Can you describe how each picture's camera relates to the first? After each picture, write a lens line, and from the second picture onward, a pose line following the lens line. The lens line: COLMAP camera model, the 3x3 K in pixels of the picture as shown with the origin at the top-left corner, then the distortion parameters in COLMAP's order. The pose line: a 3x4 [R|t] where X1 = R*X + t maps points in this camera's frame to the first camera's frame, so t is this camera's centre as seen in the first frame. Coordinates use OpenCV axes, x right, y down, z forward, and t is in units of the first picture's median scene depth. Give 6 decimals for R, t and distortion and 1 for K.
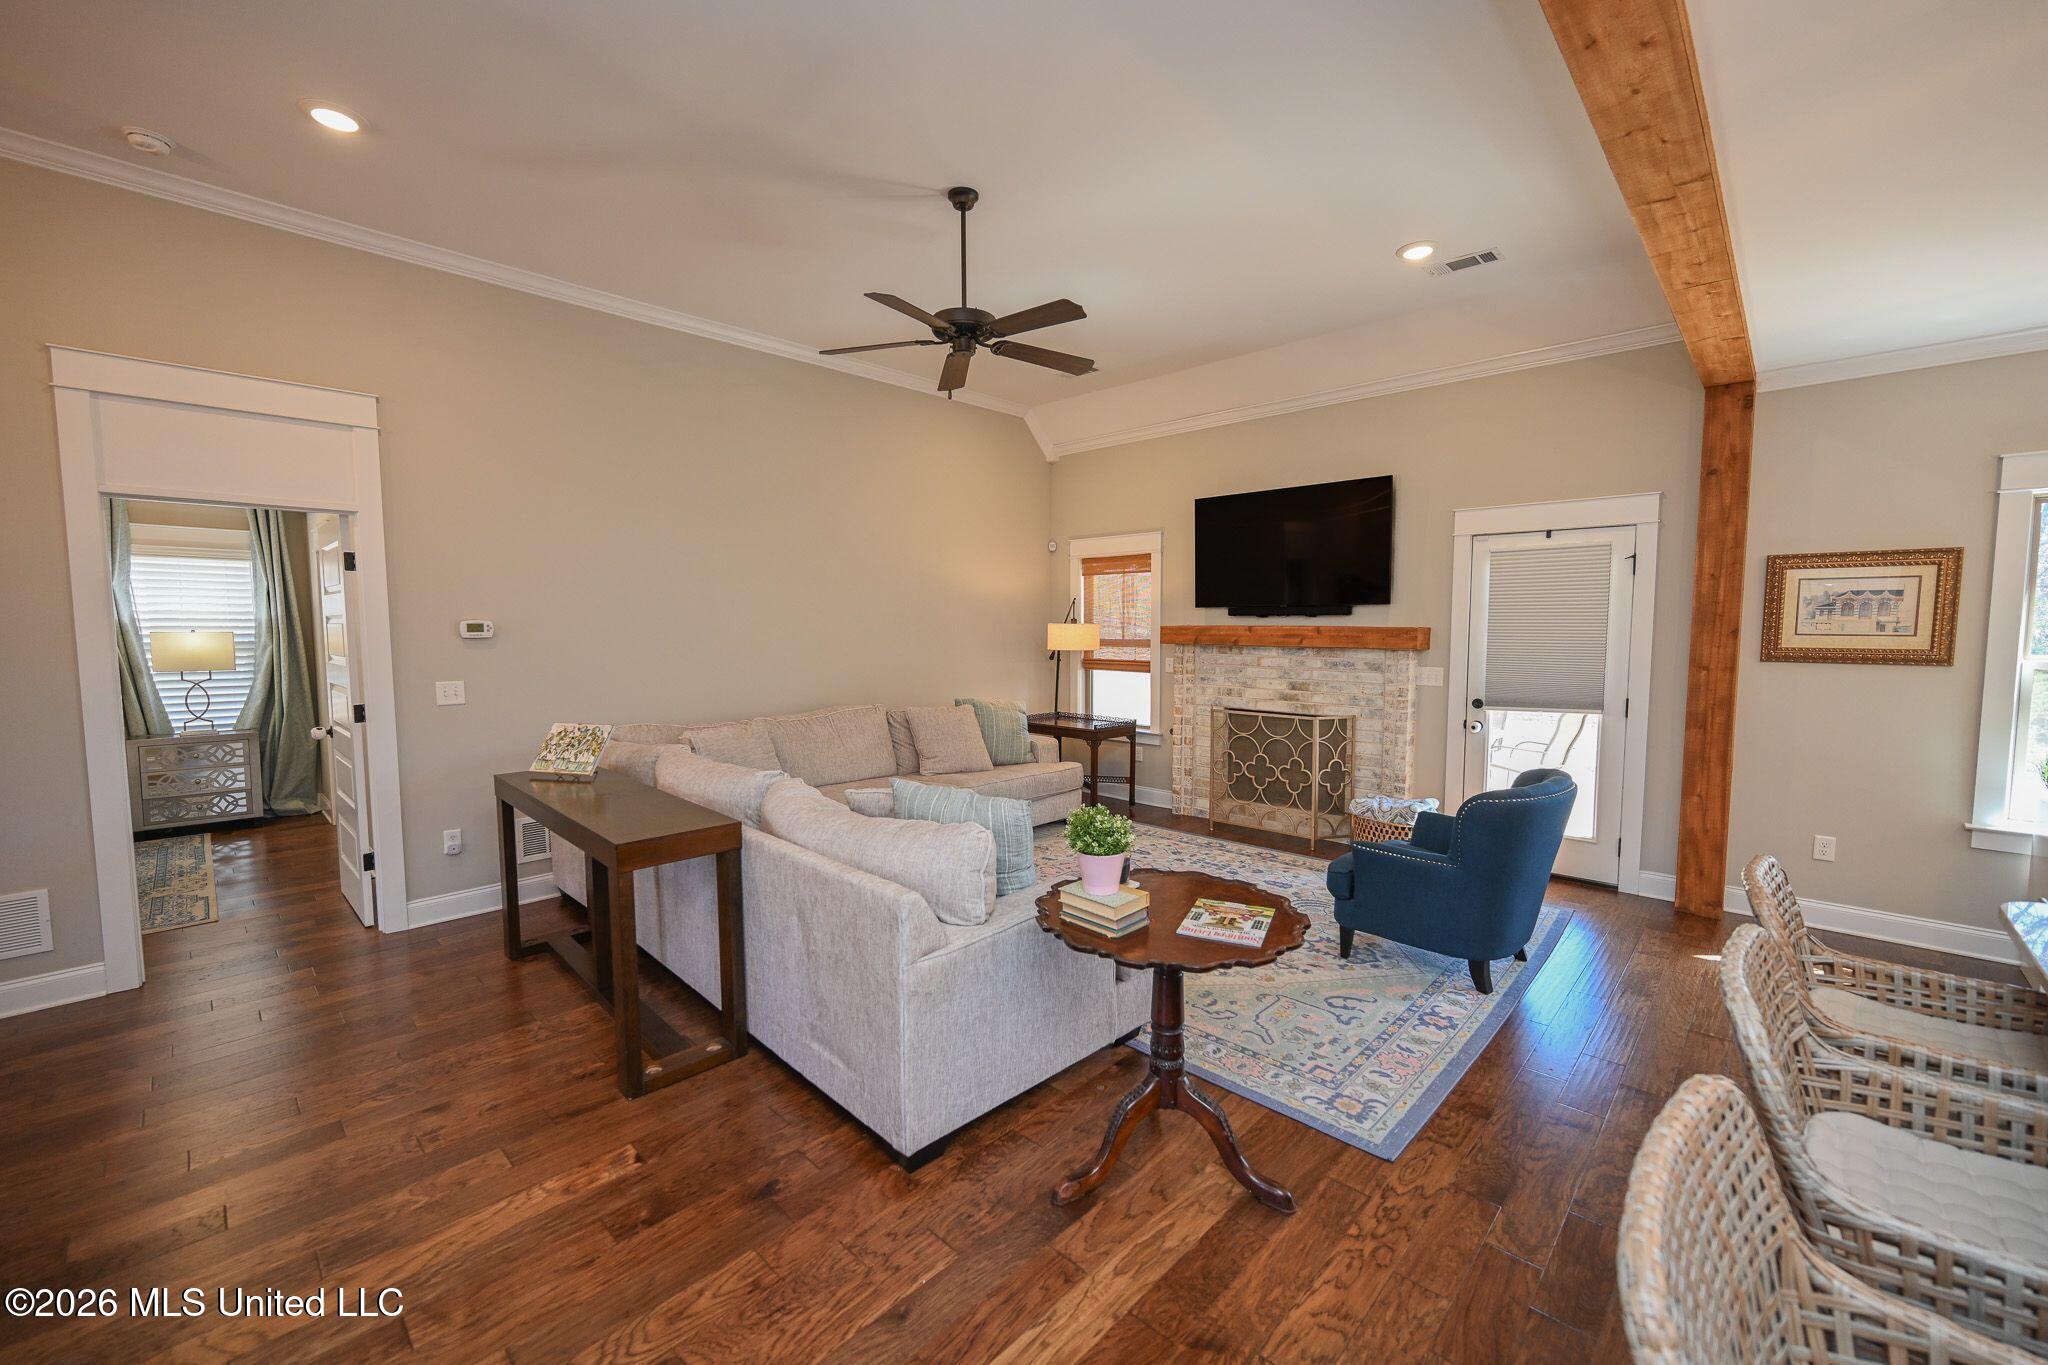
lens RADIAL K [[816.0, 0, 1021.7], [0, 816.0, 682.4], [0, 0, 1]] dist [-0.002978, 0.000642]
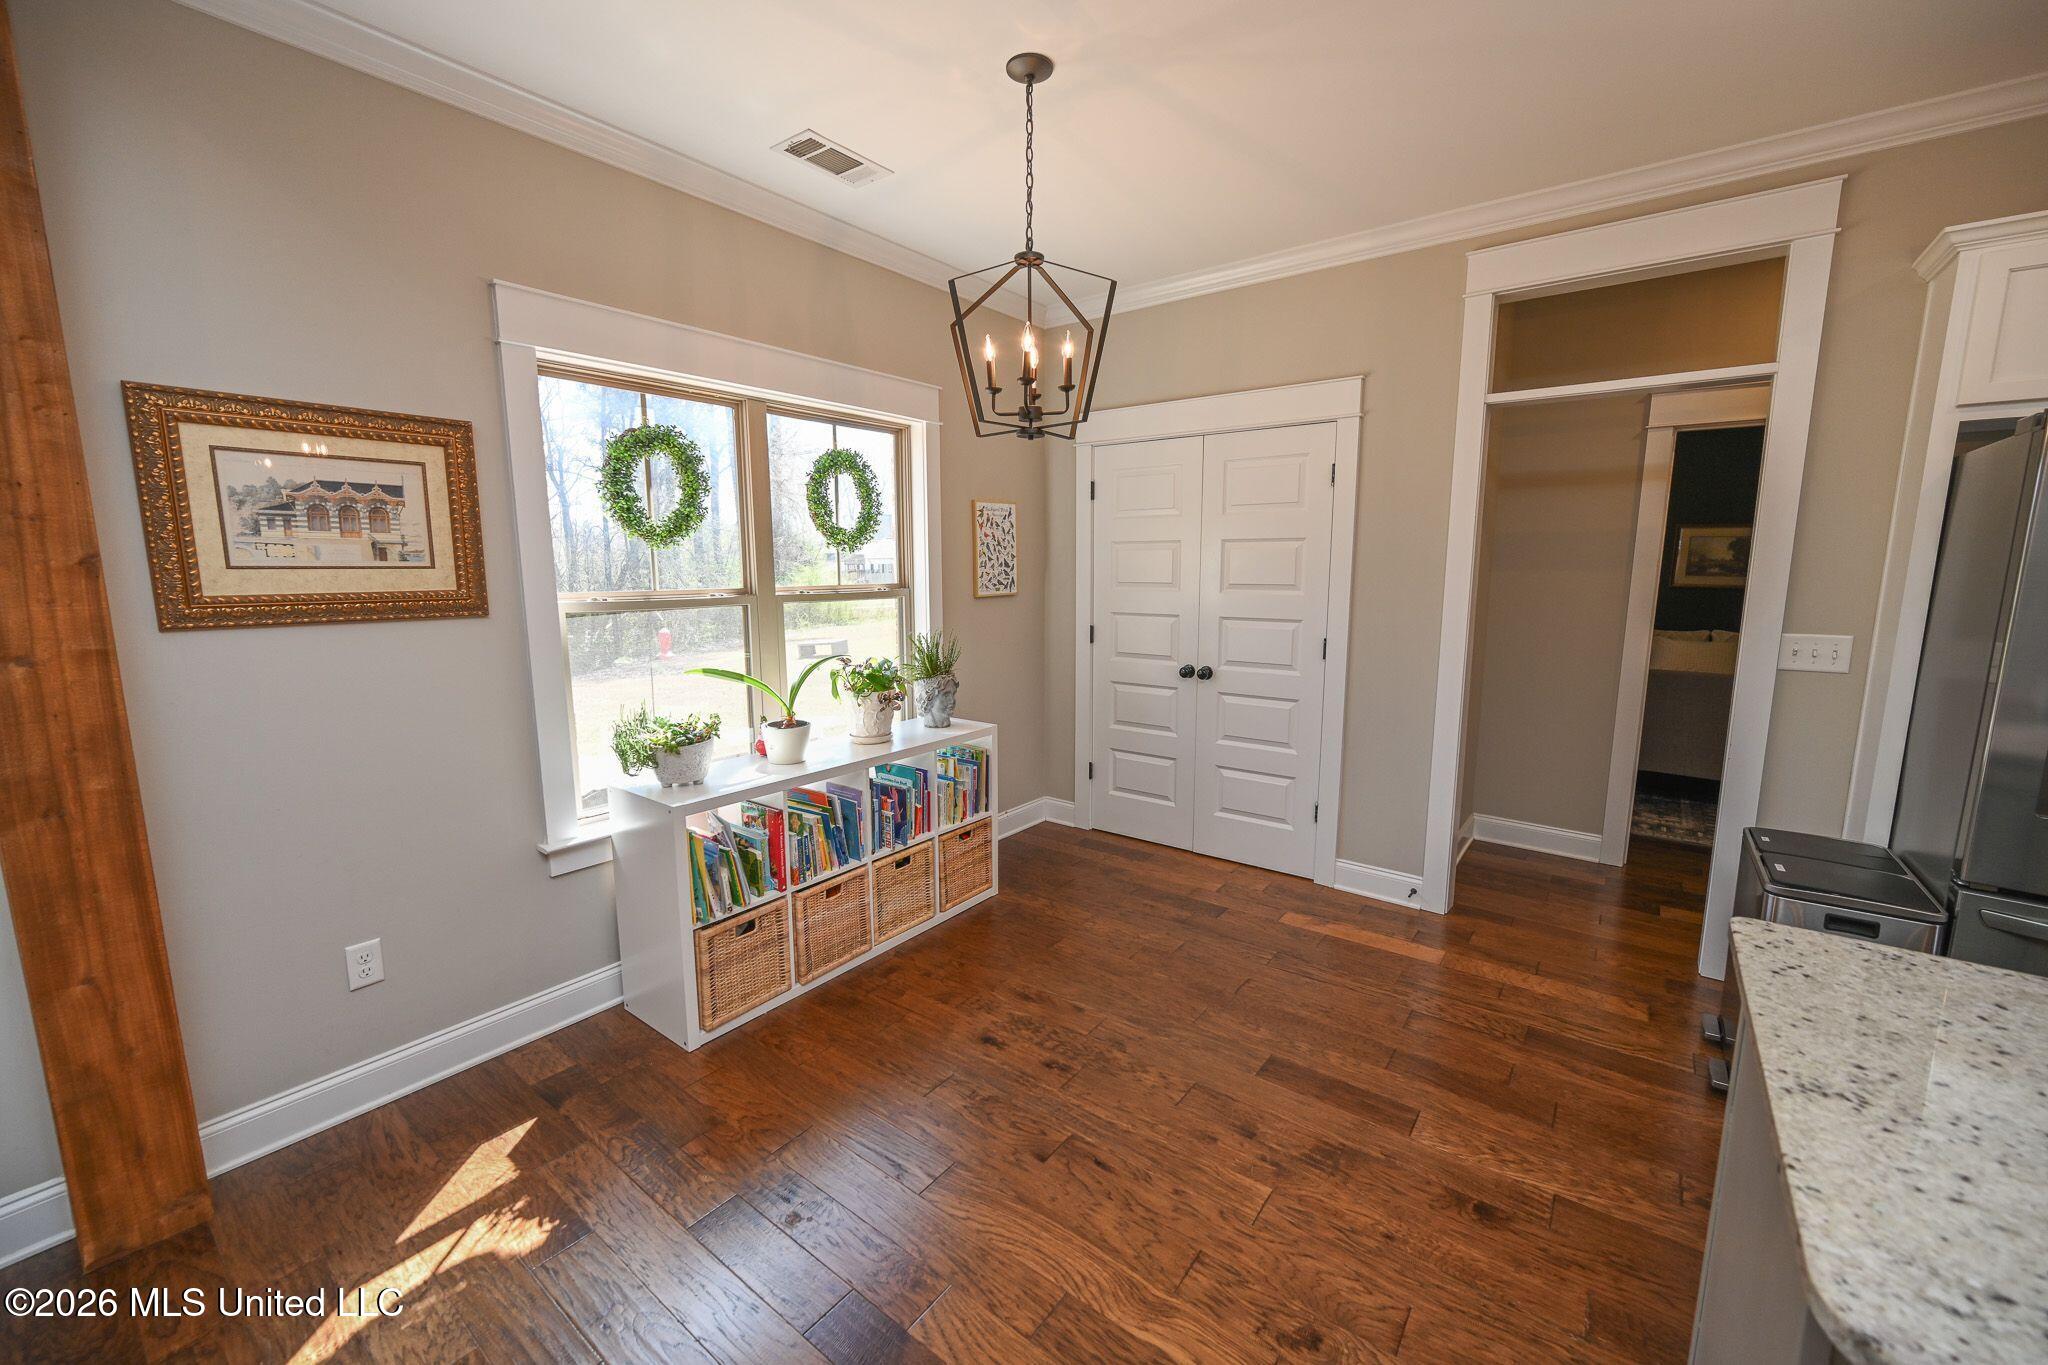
lens RADIAL K [[816.0, 0, 1022.5], [0, 816.0, 680.7], [0, 0, 1]] dist [-0.002978, 0.000642]
pose [[-0.101866, -0.143358, 0.984414, 0.377806], [0.075006, 0.985638, 0.151298, -0.027453], [-0.991966, 0.089249, -0.089650, 0.518054]]
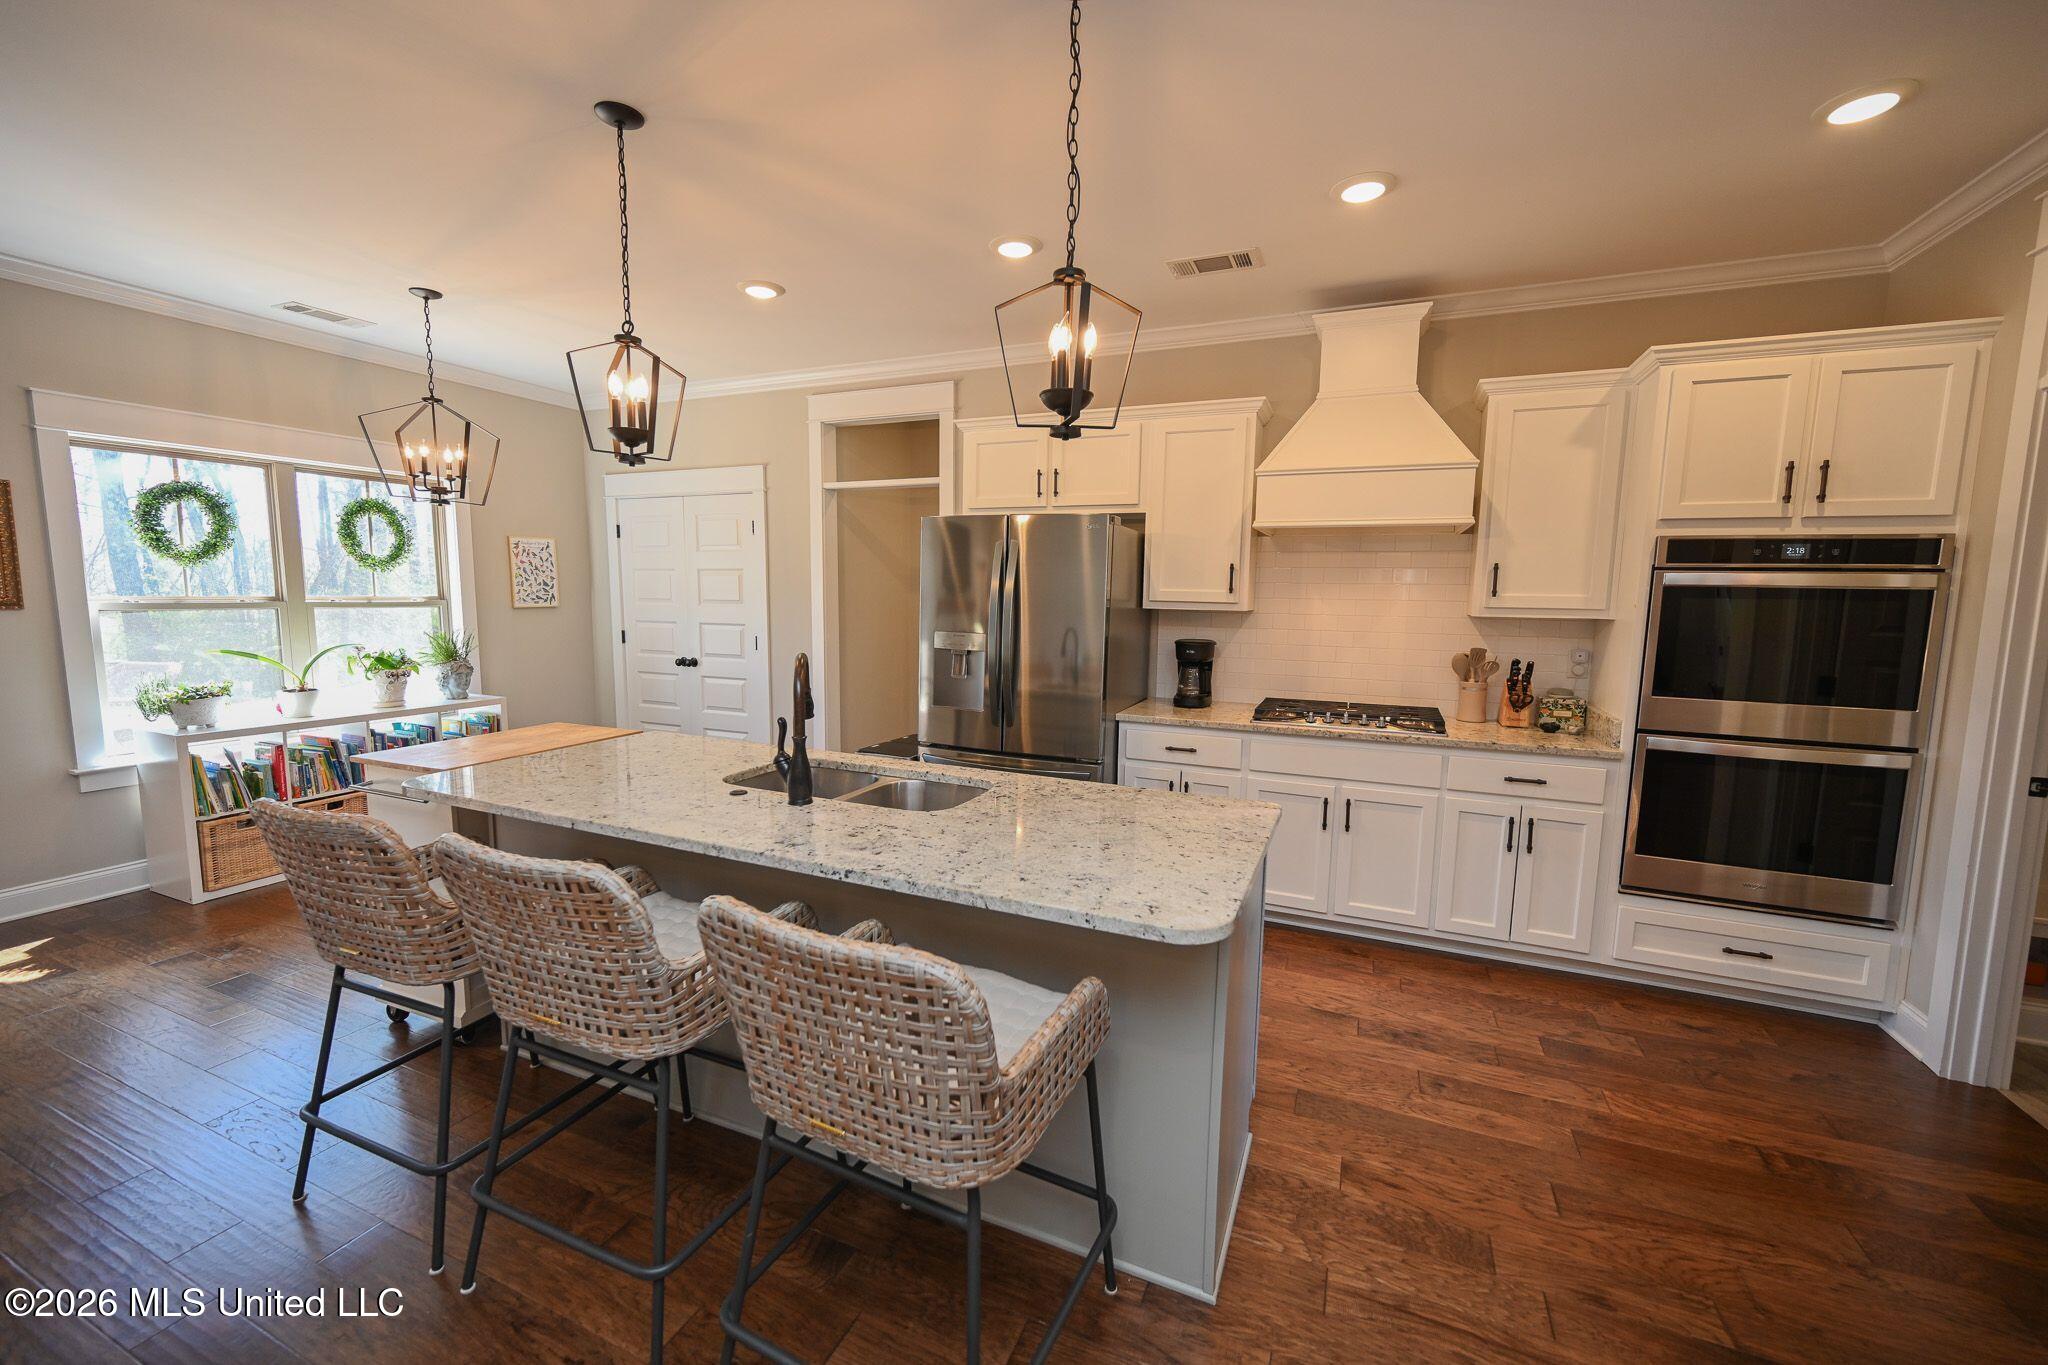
lens RADIAL K [[816.0, 0, 1018.4], [0, 816.0, 677.1], [0, 0, 1]] dist [-0.002978, 0.000642]
pose [[-0.340250, -0.104372, 0.934525, -0.096471], [0.055607, 0.989848, 0.130797, -0.001161], [-0.938690, 0.096470, -0.330992, 0.197069]]
